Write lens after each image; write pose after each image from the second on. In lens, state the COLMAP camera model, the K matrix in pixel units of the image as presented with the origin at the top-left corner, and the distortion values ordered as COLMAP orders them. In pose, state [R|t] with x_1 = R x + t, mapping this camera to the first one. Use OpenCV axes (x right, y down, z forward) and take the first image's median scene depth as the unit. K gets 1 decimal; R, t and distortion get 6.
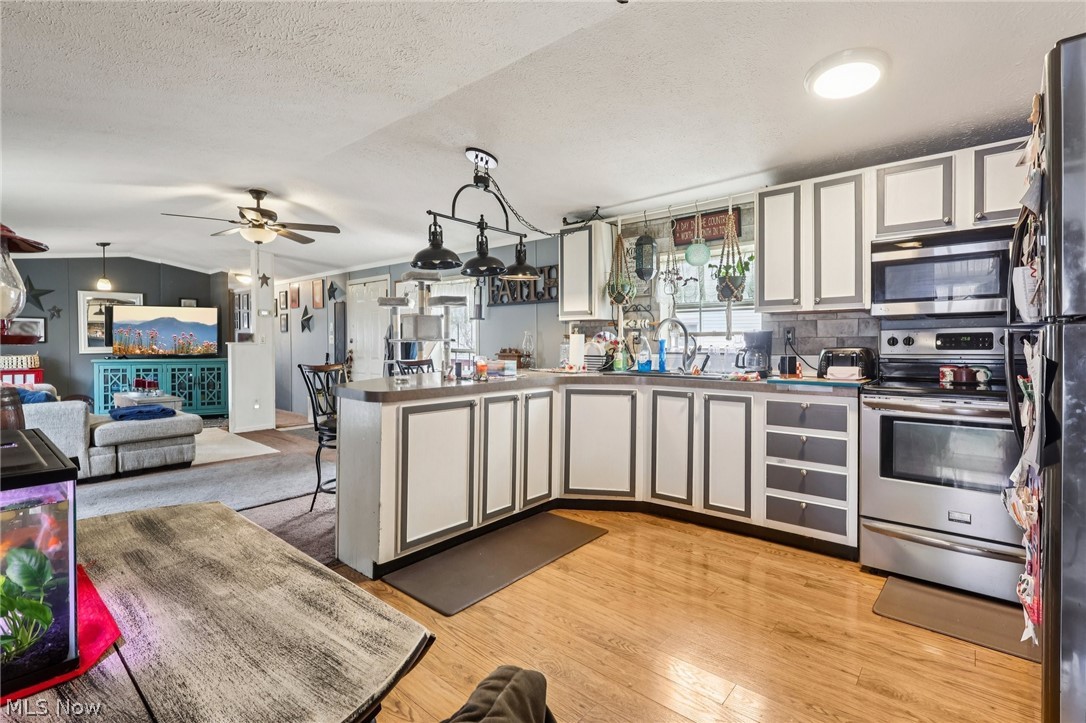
lens RADIAL K [[514.3, 0, 548.7], [0, 514.3, 350.7], [0, 0, 1]] dist [-0.003052, -0.001129]
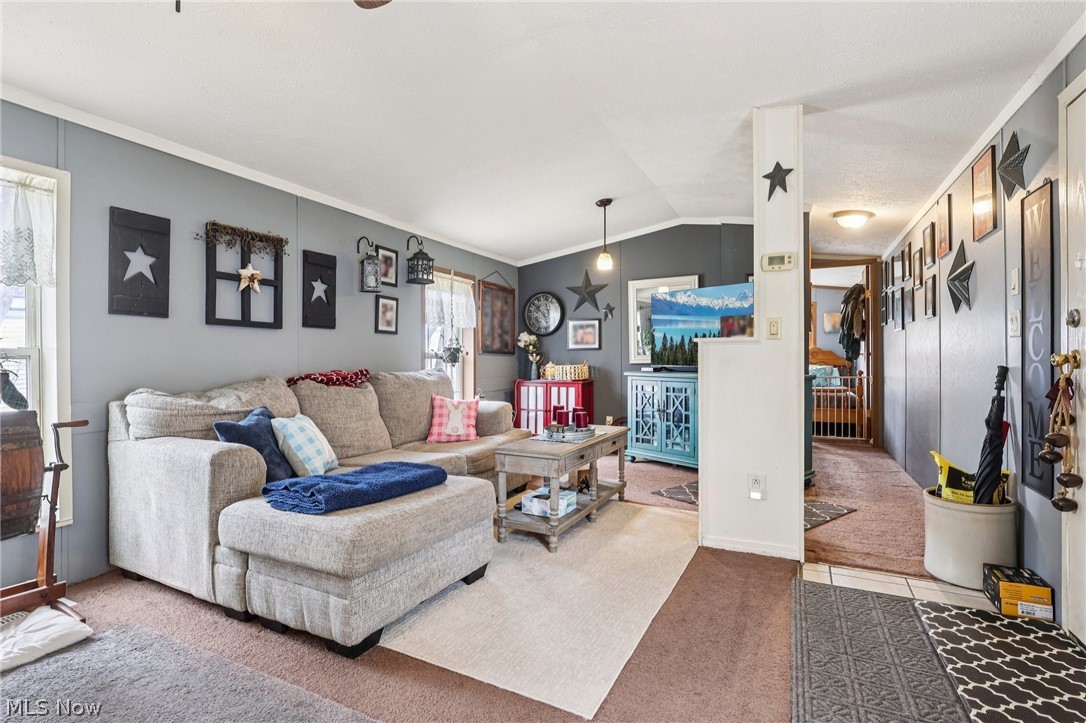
lens RADIAL K [[514.3, 0, 536.6], [0, 514.3, 361.4], [0, 0, 1]] dist [-0.003052, -0.001129]
pose [[0.225800, 0.000400, -0.974174, -0.213414], [-0.011817, 0.999927, -0.002329, 0.006566], [0.974102, 0.012038, 0.225789, 0.739835]]
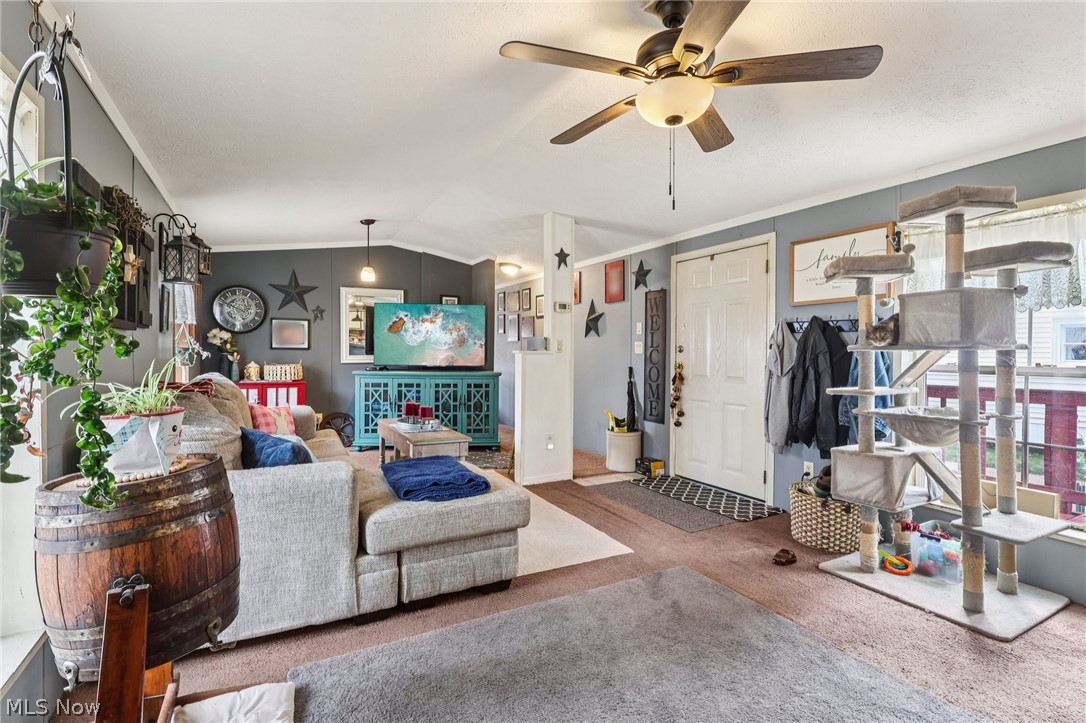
lens RADIAL K [[514.3, 0, 533.3], [0, 514.3, 356.4], [0, 0, 1]] dist [-0.003052, -0.001129]
pose [[0.928508, 0.009811, -0.371182, -0.341789], [-0.012571, 0.999908, -0.005018, -0.004910], [0.371099, 0.009325, 0.928547, 0.368521]]
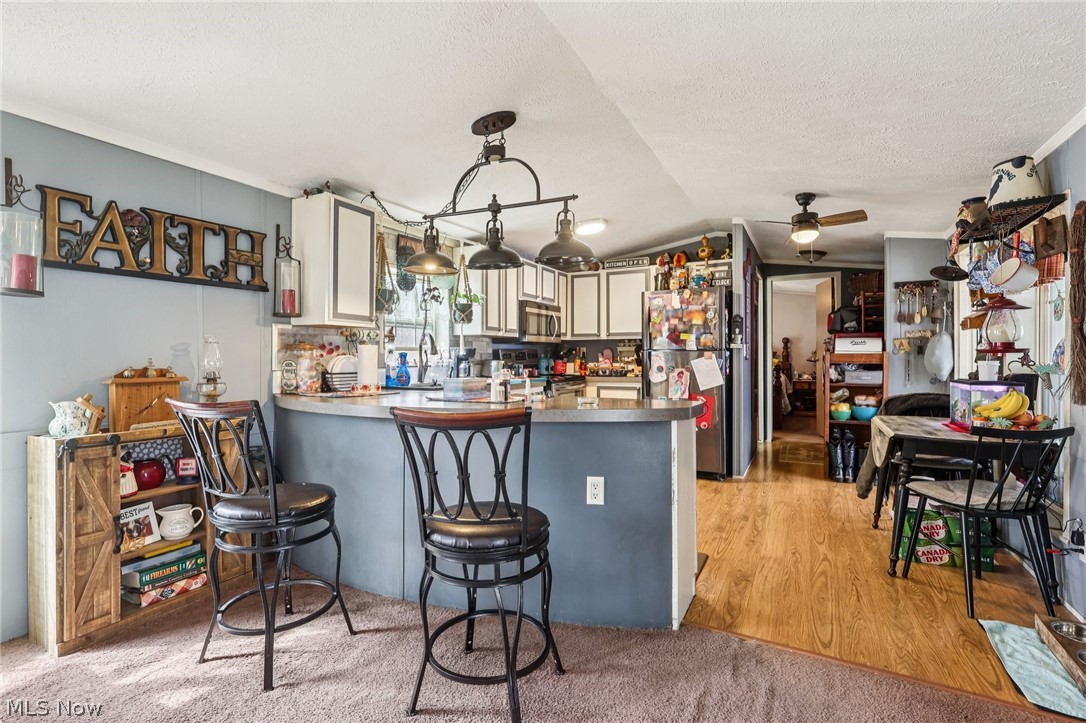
lens RADIAL K [[514.3, 0, 542.8], [0, 514.3, 356.3], [0, 0, 1]] dist [-0.003052, -0.001129]
pose [[-0.216923, 0.001582, 0.976187, -0.480170], [0.018278, 0.999830, 0.002442, -0.007712], [-0.976018, 0.018372, -0.216915, 0.575822]]
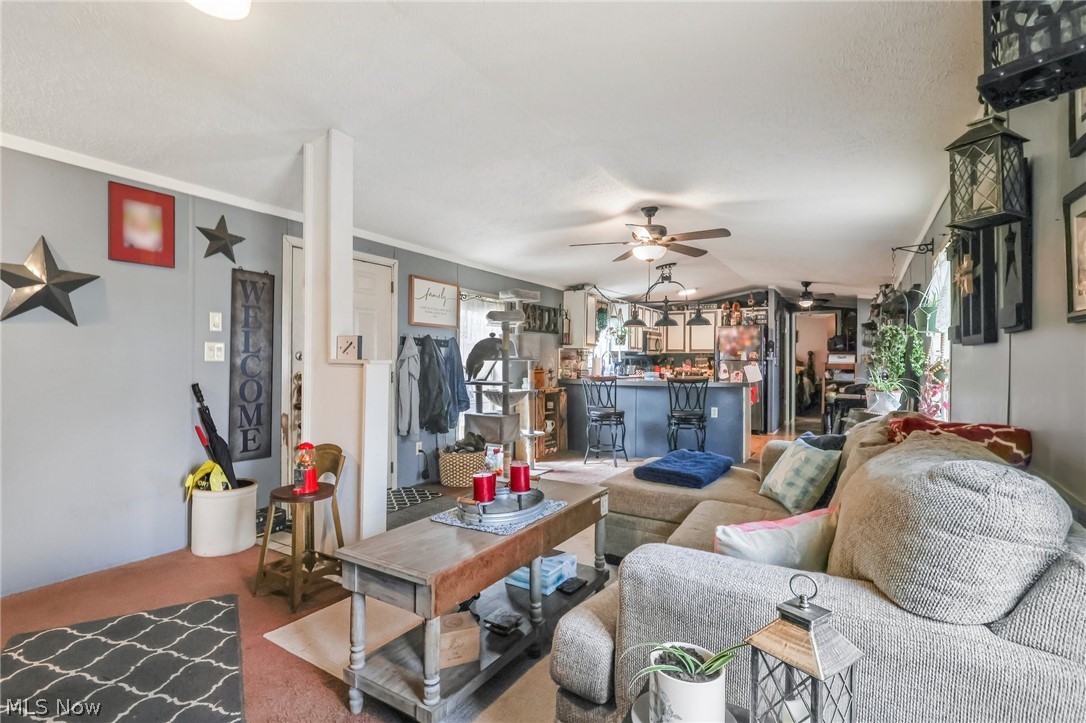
lens RADIAL K [[514.3, 0, 546.1], [0, 514.3, 361.1], [0, 0, 1]] dist [-0.003052, -0.001129]
pose [[-0.158327, 0.003353, 0.987381, -1.006594], [0.008931, 0.999958, -0.001963, -0.011429], [-0.987346, 0.008507, -0.158350, 0.904904]]
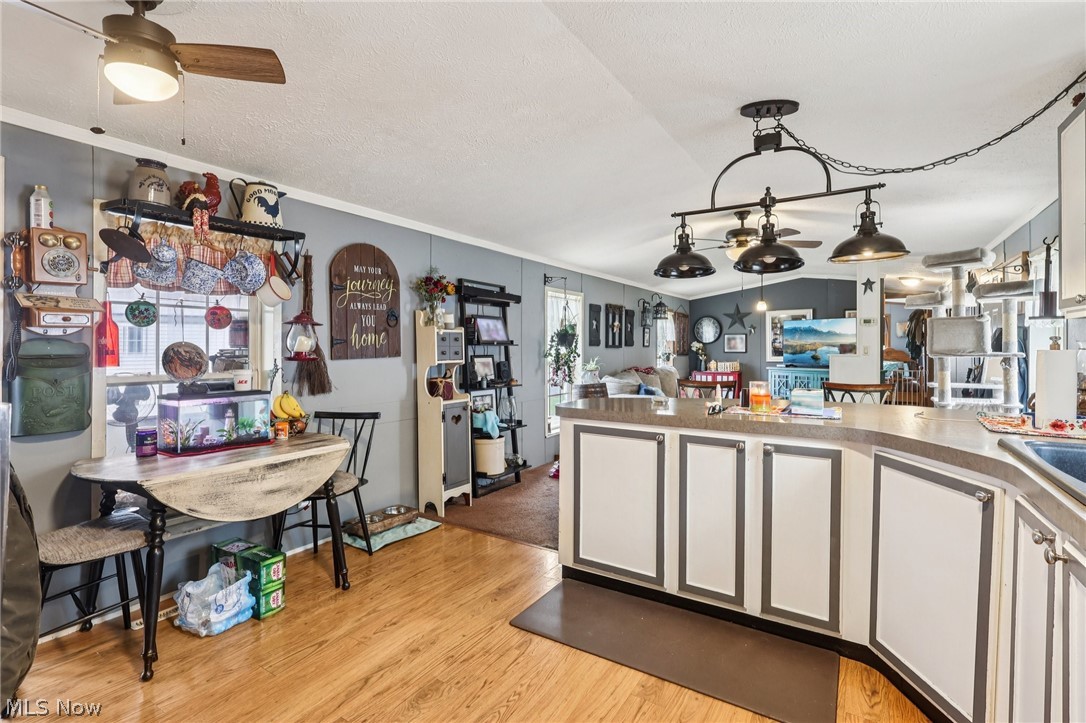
lens RADIAL K [[514.3, 0, 534.5], [0, 514.3, 350.4], [0, 0, 1]] dist [-0.003052, -0.001129]
pose [[0.114888, 0.002859, -0.993374, 0.287981], [-0.014684, 0.999891, 0.001180, -0.016141], [0.993270, 0.014451, 0.114918, 0.310658]]
